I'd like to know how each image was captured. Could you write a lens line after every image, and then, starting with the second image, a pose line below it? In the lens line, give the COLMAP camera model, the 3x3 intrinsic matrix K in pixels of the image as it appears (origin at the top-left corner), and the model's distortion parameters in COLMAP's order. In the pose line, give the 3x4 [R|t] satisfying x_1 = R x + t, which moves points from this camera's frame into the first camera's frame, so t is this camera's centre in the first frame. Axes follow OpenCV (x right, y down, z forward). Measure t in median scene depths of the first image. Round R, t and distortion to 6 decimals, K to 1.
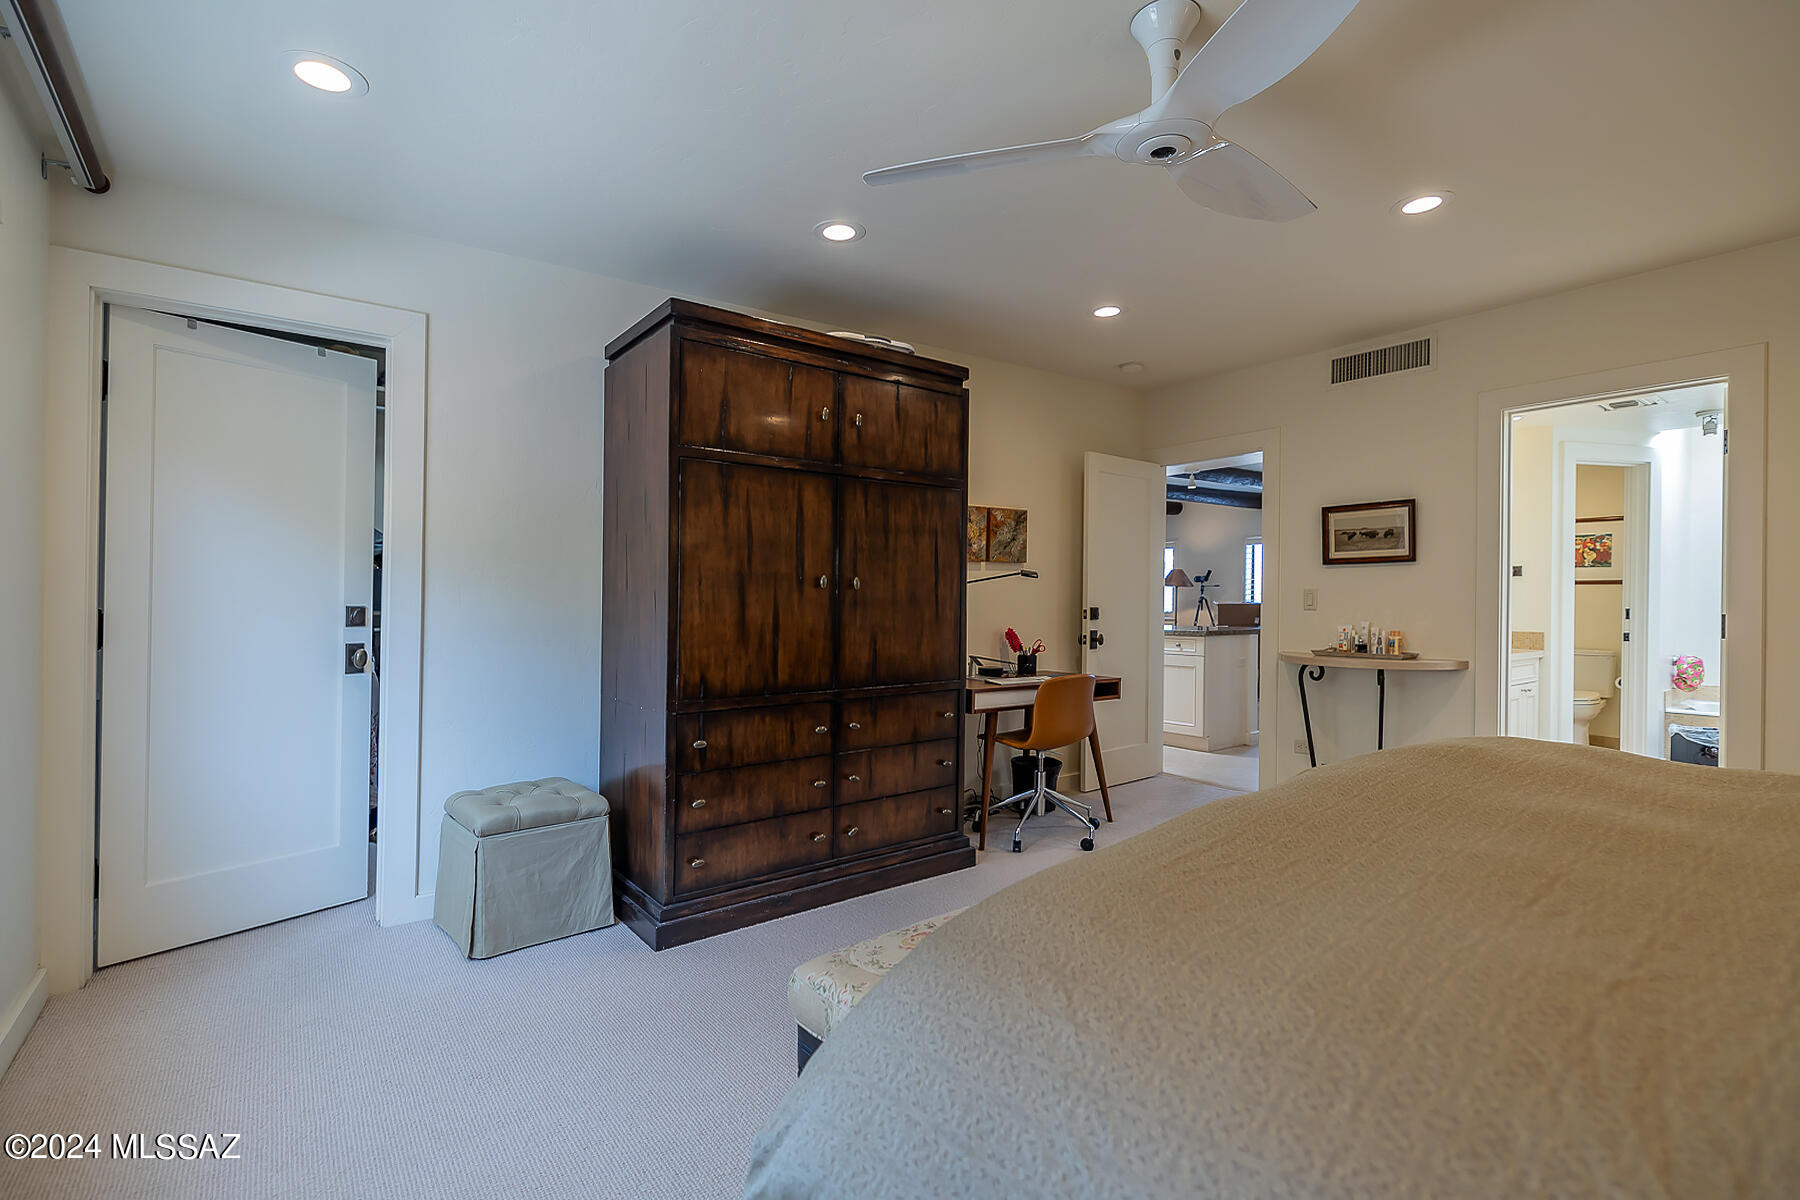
lens RADIAL K [[803.6, 0, 875.1], [0, 803.6, 602.9], [0, 0, 1]] dist [0.001371, -0.000033]
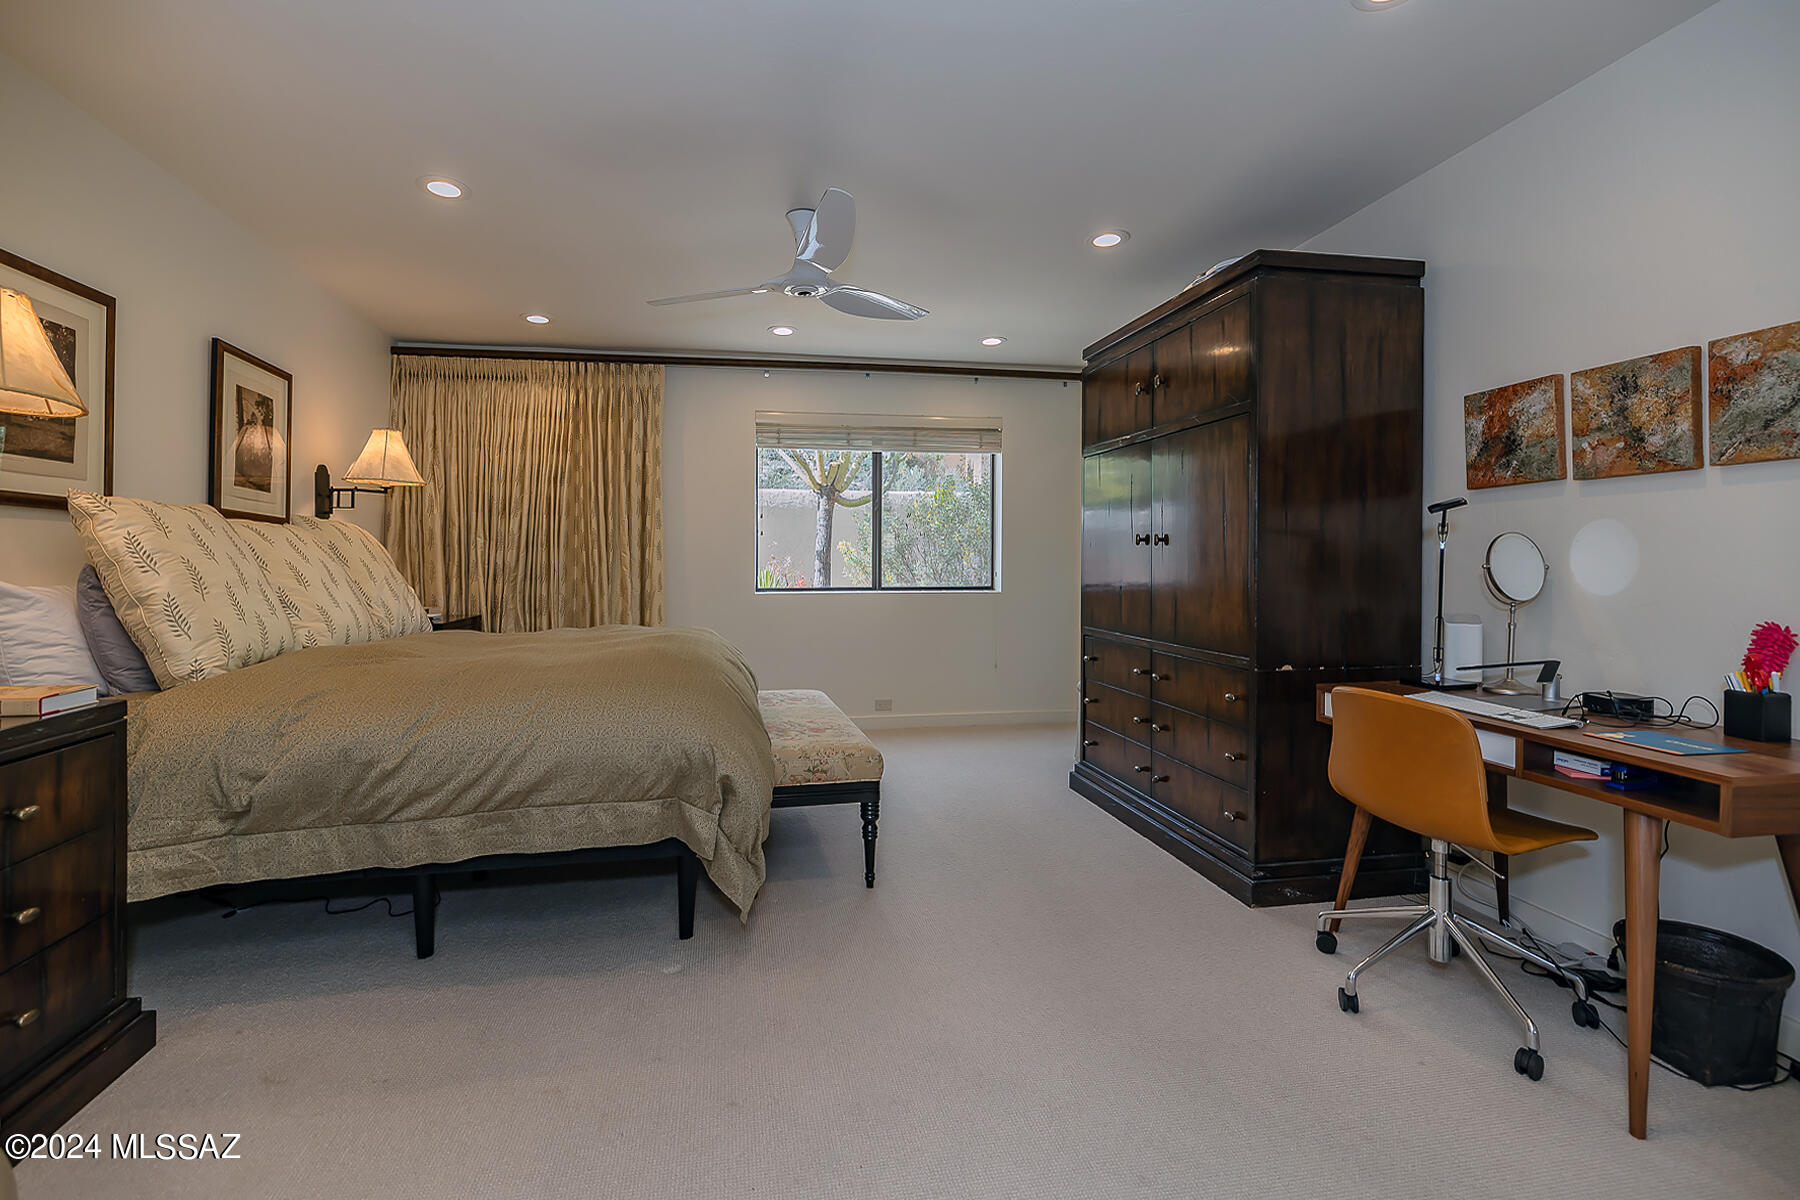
lens RADIAL K [[851.8, 0, 895.7], [0, 851.8, 582.6], [0, 0, 1]] dist [0.001865, 0.000135]
pose [[-0.431411, 0.018289, -0.901970, 0.925936], [-0.007372, 0.999690, 0.023796, 0.006360], [0.902125, 0.016915, -0.431142, 0.976957]]
